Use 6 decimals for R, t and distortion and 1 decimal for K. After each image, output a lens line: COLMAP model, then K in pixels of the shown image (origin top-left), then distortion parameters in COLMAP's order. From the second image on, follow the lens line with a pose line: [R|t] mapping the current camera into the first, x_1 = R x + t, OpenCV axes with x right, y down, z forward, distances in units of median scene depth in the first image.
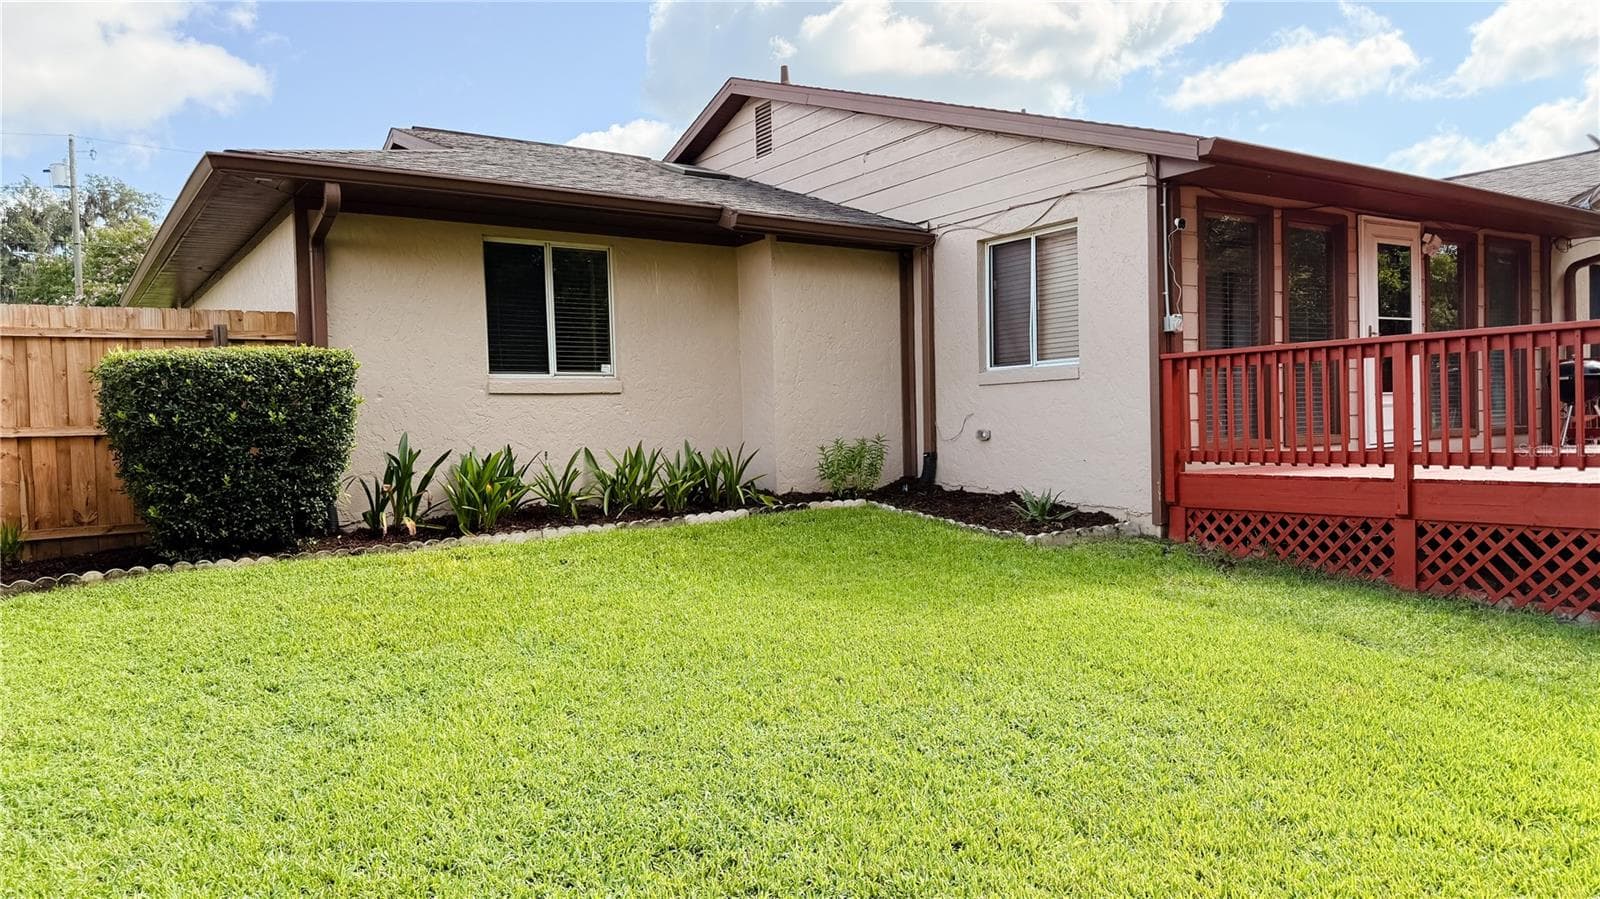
lens RADIAL K [[1099.4, 0, 820.5], [0, 1099.4, 452.8], [0, 0, 1]] dist [0.131208, -0.185391]
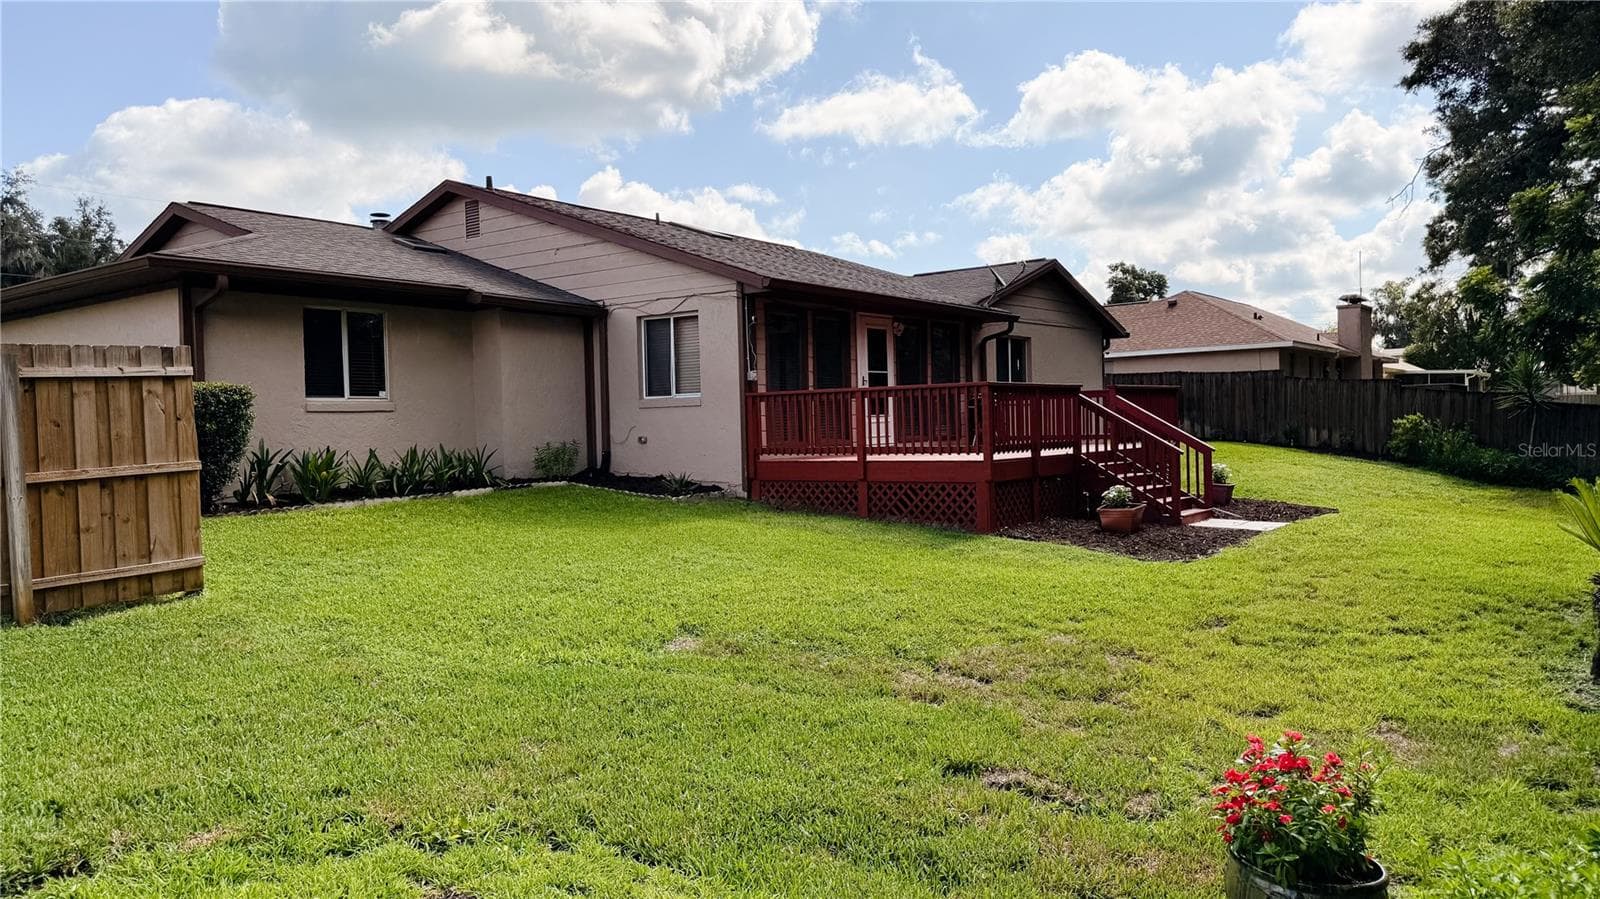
lens RADIAL K [[1074.6, 0, 800.0], [0, 1074.6, 449.5], [0, 0, 1]] dist [0.016141, -0.001061]
pose [[0.945861, -0.003260, 0.324556, -0.149111], [0.007273, 0.999911, -0.011153, 0.018192], [-0.324491, 0.012910, 0.945801, -0.573330]]
